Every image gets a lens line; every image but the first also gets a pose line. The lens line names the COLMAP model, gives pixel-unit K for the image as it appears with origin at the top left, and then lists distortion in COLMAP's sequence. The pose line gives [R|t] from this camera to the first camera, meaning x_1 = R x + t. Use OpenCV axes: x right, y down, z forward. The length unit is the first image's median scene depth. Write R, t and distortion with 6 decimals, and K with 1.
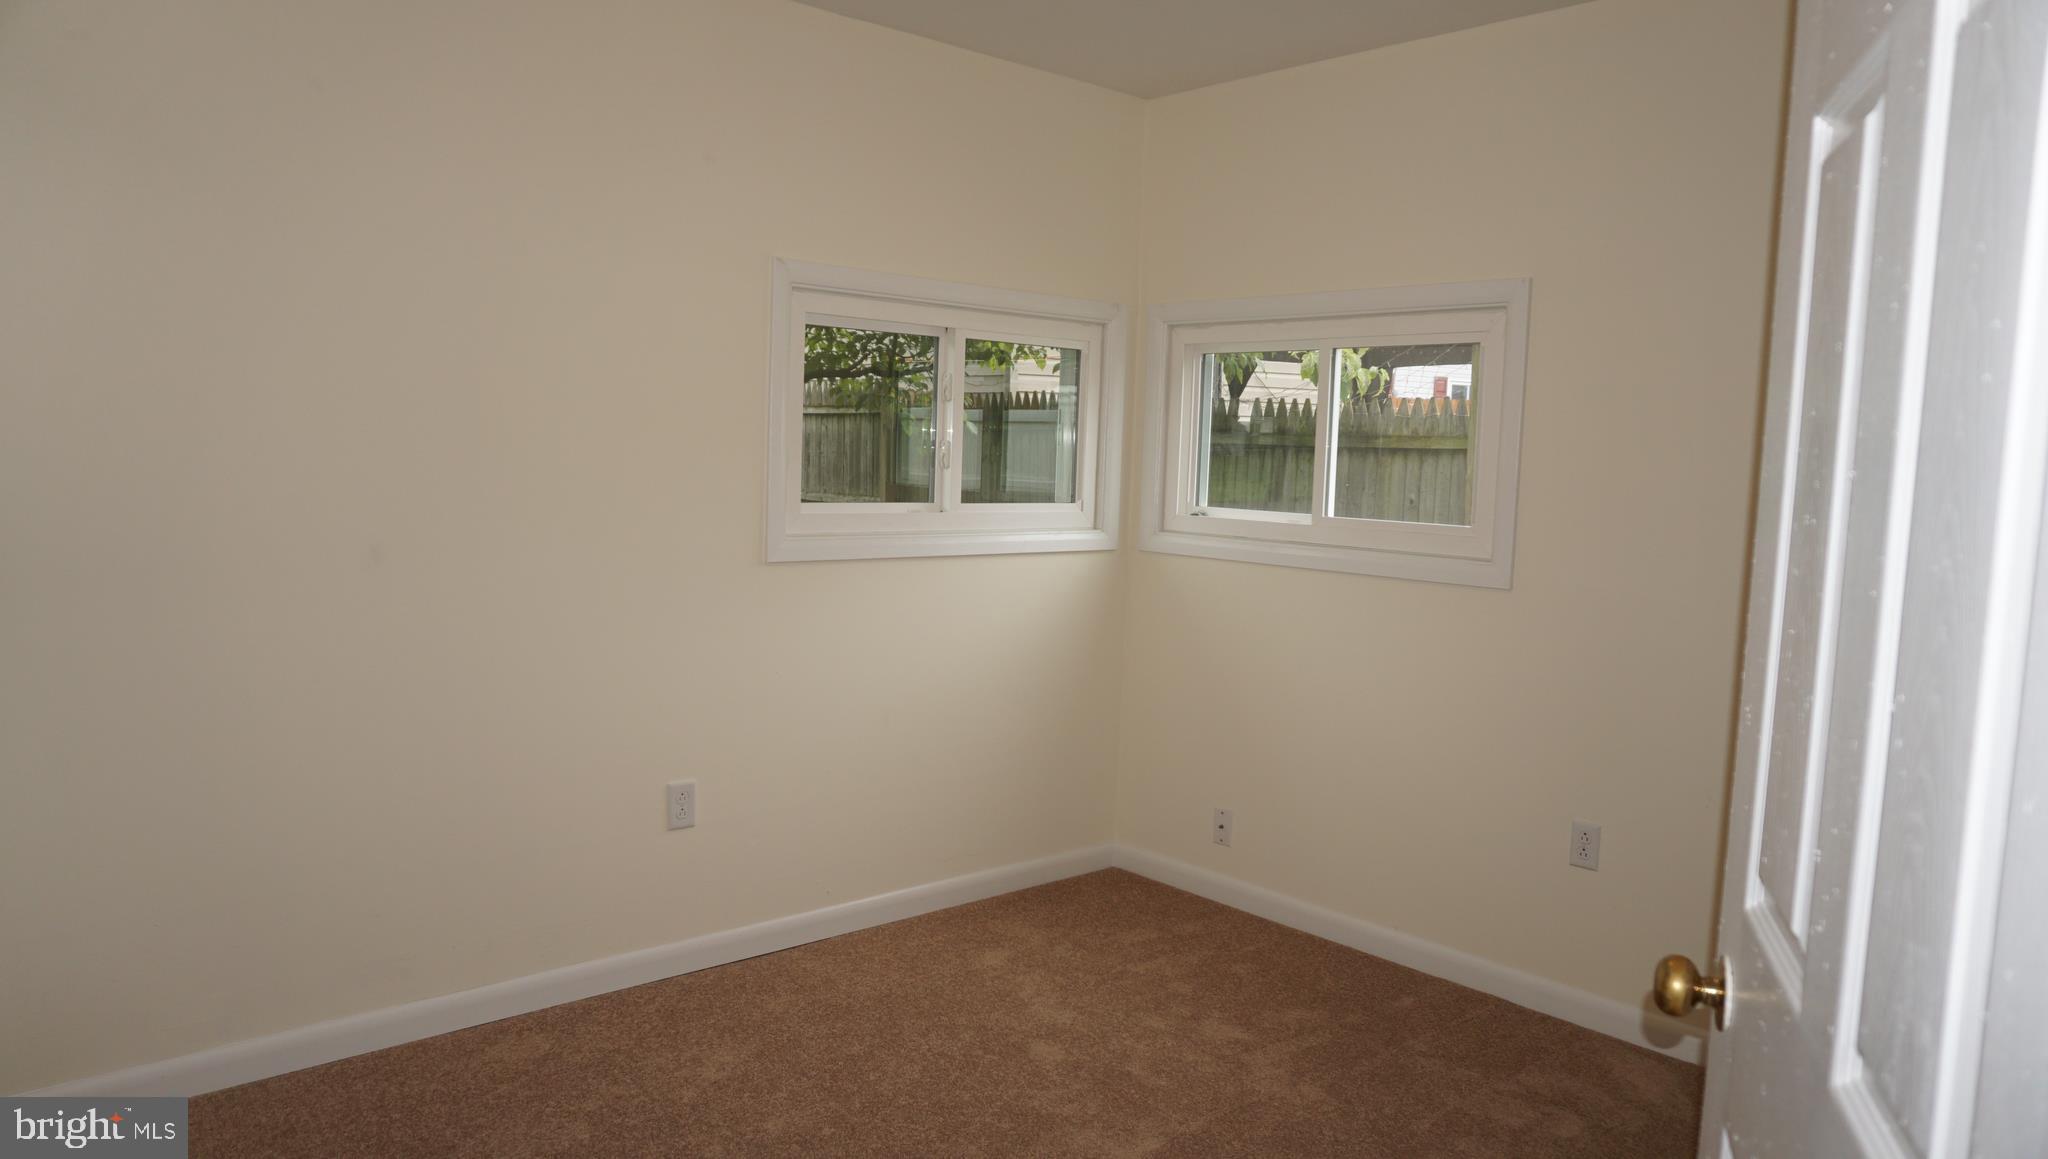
lens RADIAL K [[1349.4, 0, 1023.3], [0, 1349.4, 579.4], [0, 0, 1]] dist [-0.071384, 0.003171]
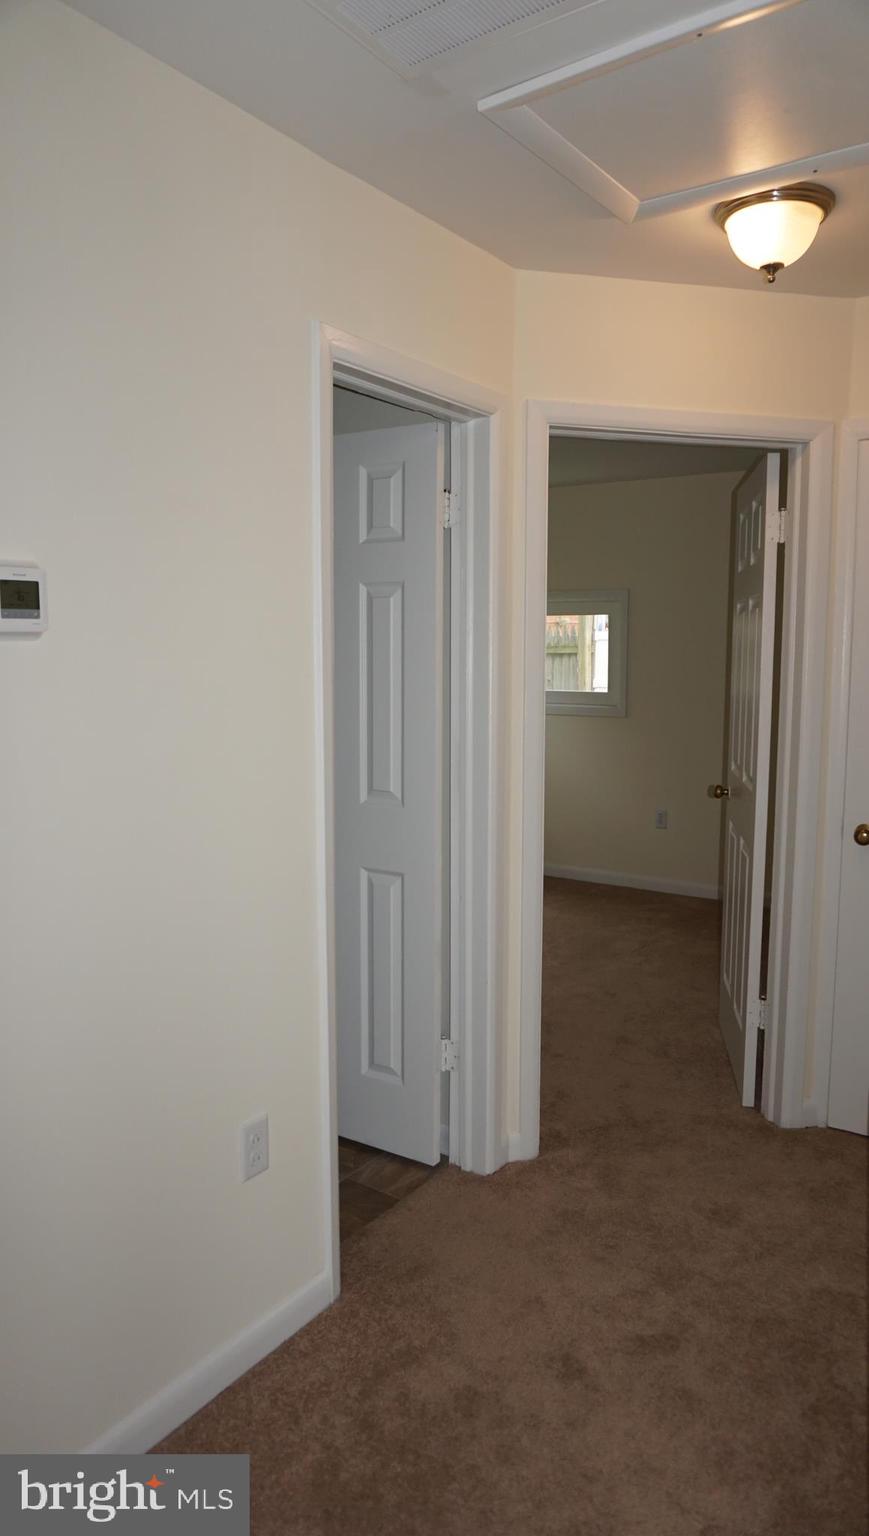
lens RADIAL K [[1012.1, 0, 432.9], [0, 1012.1, 768.1], [0, 0, 1]] dist [-0.071384, 0.003171]
pose [[0.968907, -0.064343, 0.238913, -0.242462], [0.057985, 0.997753, 0.033553, 0.010594], [-0.240535, -0.018656, 0.970461, -0.402540]]
